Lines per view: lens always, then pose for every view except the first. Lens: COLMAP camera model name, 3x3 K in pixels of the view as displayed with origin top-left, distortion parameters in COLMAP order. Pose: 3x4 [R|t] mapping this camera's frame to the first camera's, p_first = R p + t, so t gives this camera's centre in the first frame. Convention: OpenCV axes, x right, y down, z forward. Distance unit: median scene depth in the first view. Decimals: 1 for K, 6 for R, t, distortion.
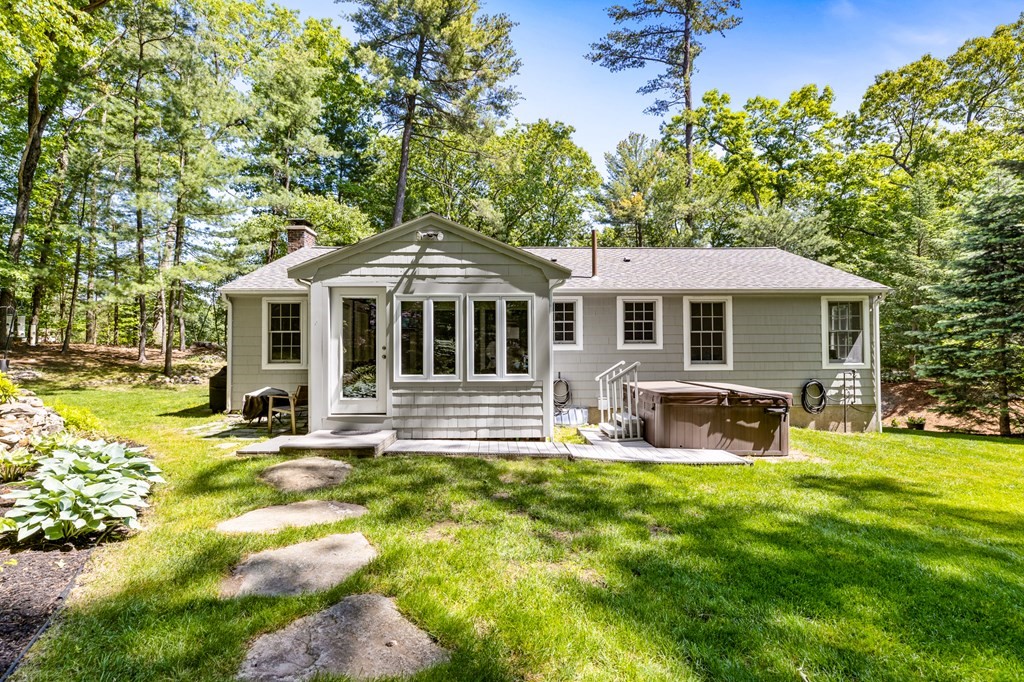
lens RADIAL K [[460.6, 0, 513.4], [0, 460.6, 341.6], [0, 0, 1]] dist [-0.011468, 0.005731]
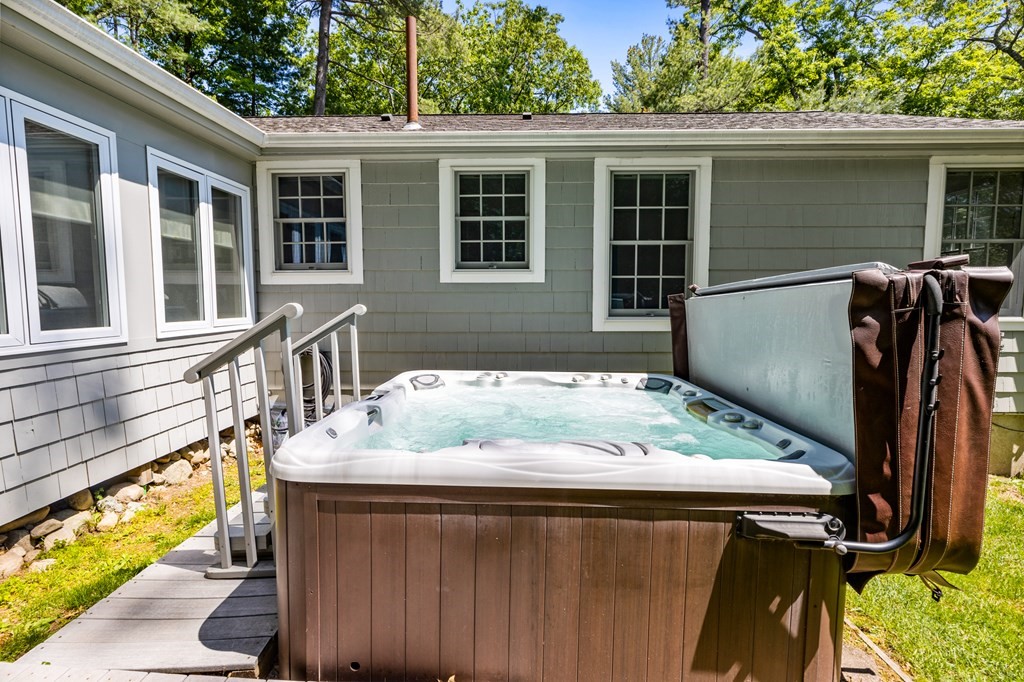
lens RADIAL K [[460.6, 0, 510.1], [0, 460.6, 337.8], [0, 0, 1]] dist [-0.011468, 0.005731]
pose [[0.998252, 0.010197, -0.058219, 0.316665], [-0.004687, 0.995561, 0.094002, 0.027932], [0.058919, -0.093565, 0.993868, 0.552958]]
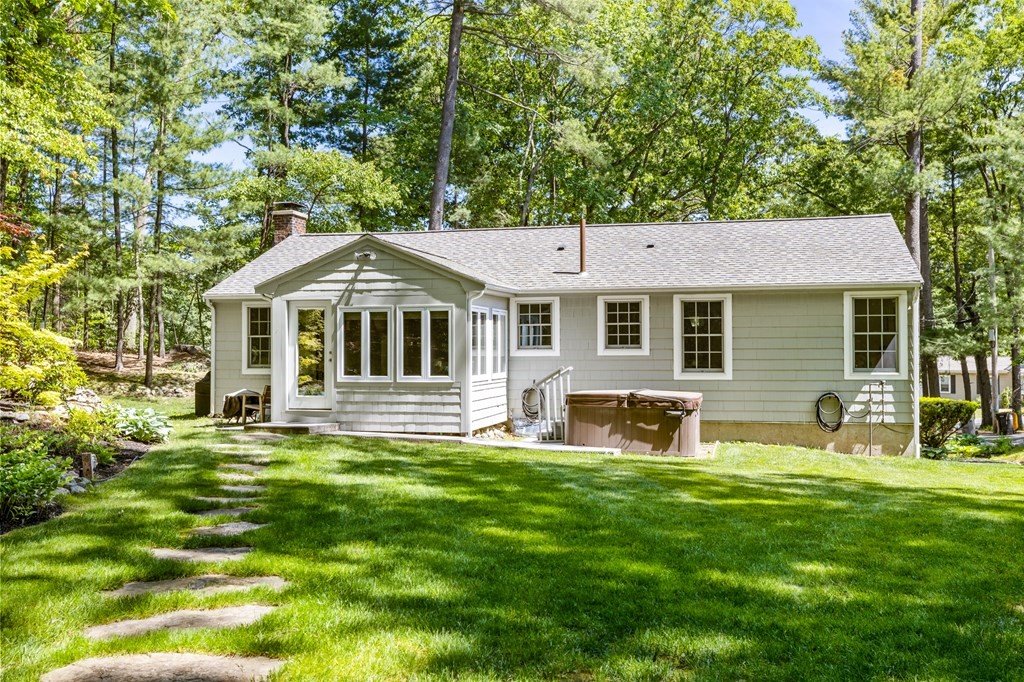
lens RADIAL K [[981.9, 0, 513.3], [0, 981.9, 342.3], [0, 0, 1]] dist [0.019450, 0.000000]
pose [[0.964880, -0.000180, -0.262690, 0.564728], [0.000292, 1.000000, 0.000386, -0.008787], [0.262690, -0.000449, 0.964880, -0.878211]]
